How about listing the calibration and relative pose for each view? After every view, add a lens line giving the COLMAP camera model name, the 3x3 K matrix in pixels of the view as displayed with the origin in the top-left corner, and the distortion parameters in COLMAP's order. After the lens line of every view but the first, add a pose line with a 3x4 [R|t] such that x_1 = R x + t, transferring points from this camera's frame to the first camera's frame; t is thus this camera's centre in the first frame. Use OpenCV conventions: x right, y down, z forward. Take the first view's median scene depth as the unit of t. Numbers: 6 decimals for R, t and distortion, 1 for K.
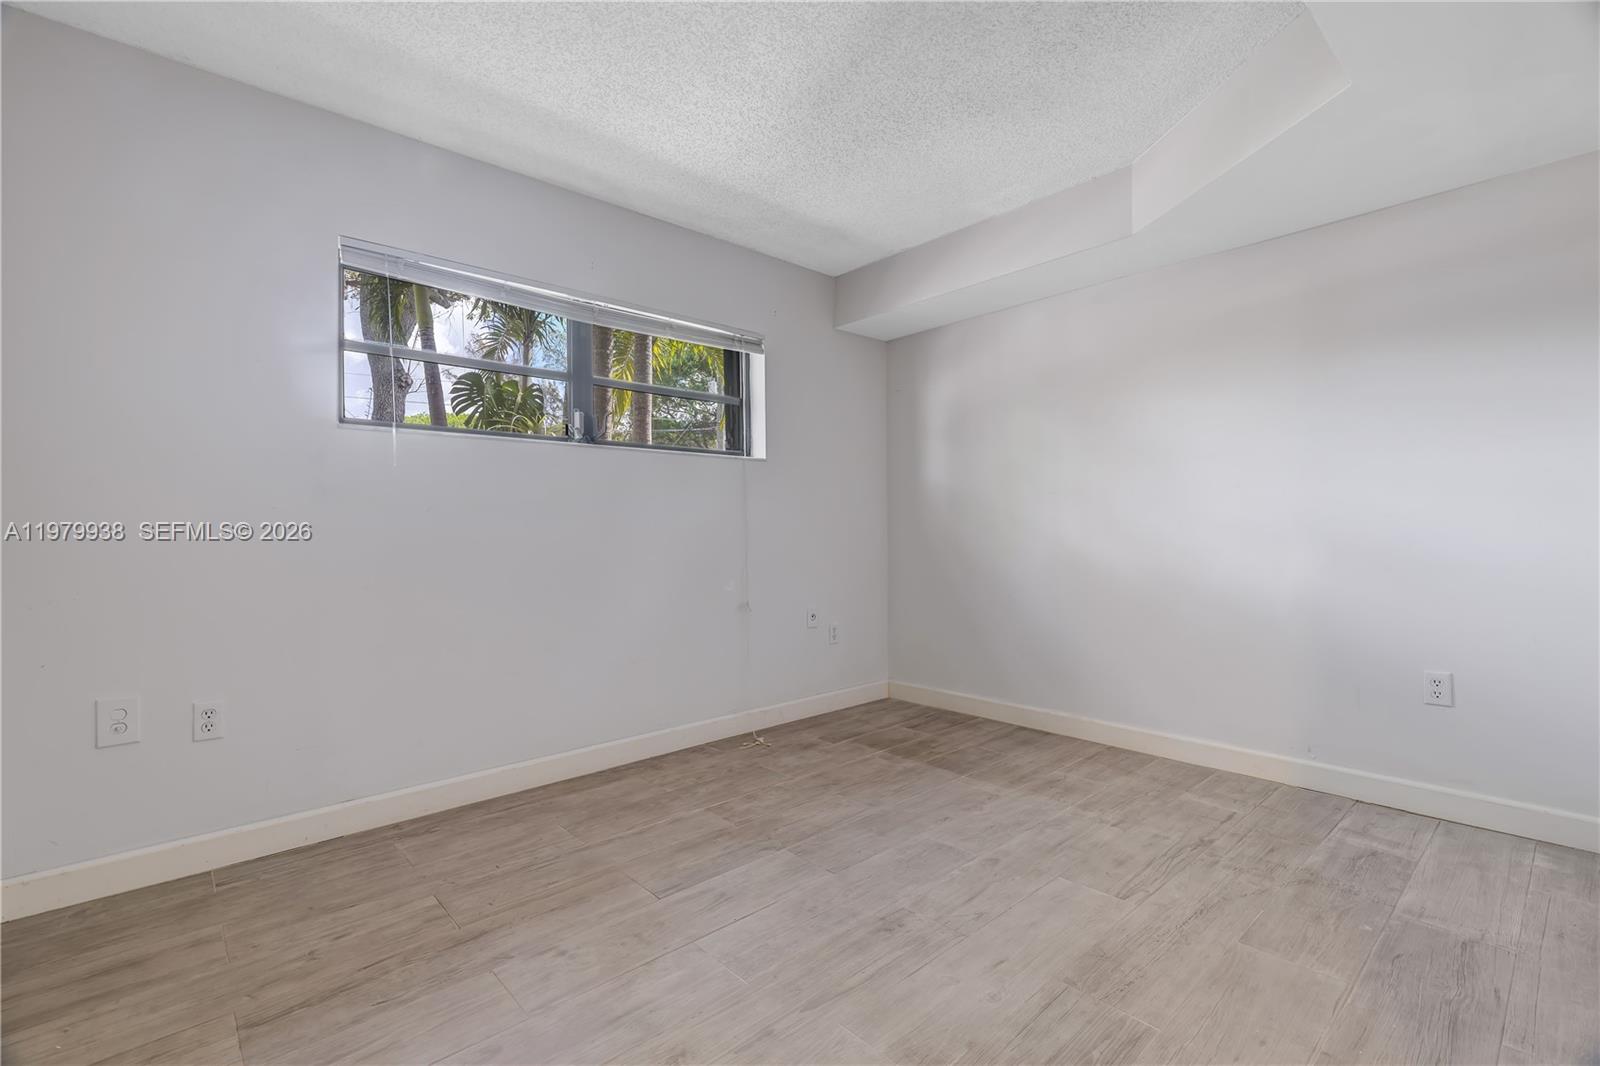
lens RADIAL K [[717.5, 0, 788.9], [0, 717.5, 535.4], [0, 0, 1]] dist [0.006848, 0.000077]
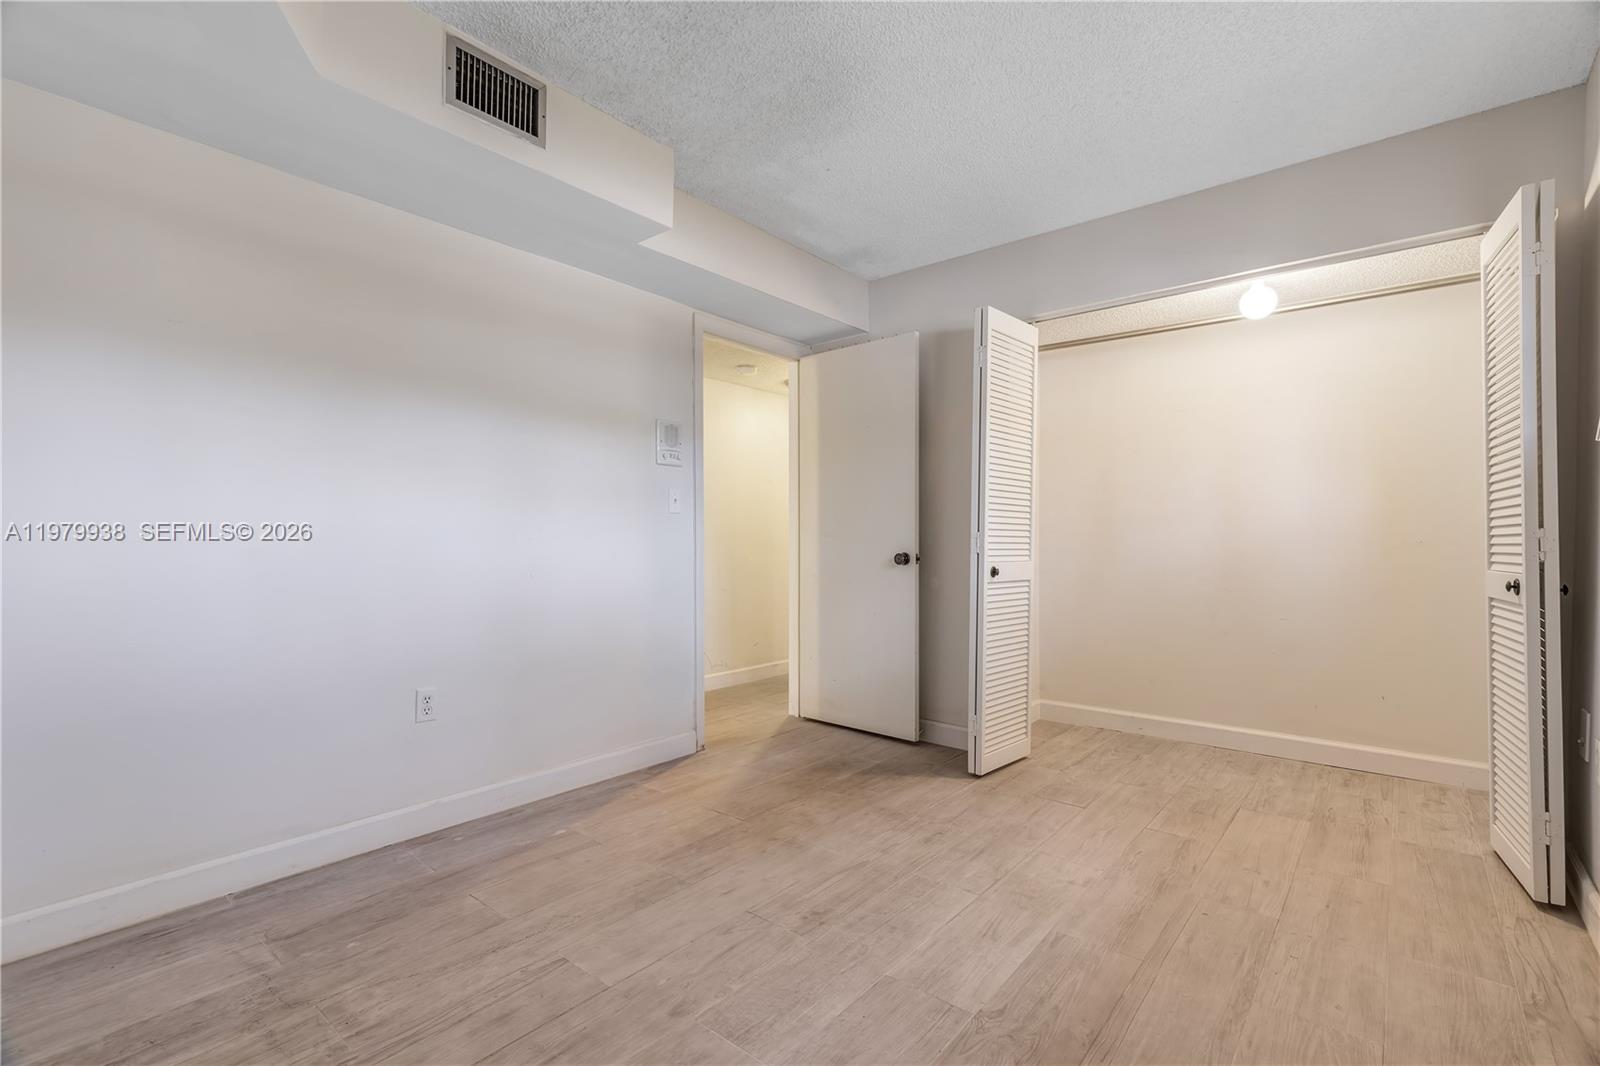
lens RADIAL K [[717.5, 0, 788.9], [0, 717.5, 535.4], [0, 0, 1]] dist [0.006848, 0.000077]
pose [[-0.990530, 0.007936, -0.137067, 0.306696], [0.008448, 0.999959, -0.003154, -0.022721], [0.137036, -0.004282, -0.990557, 1.966261]]
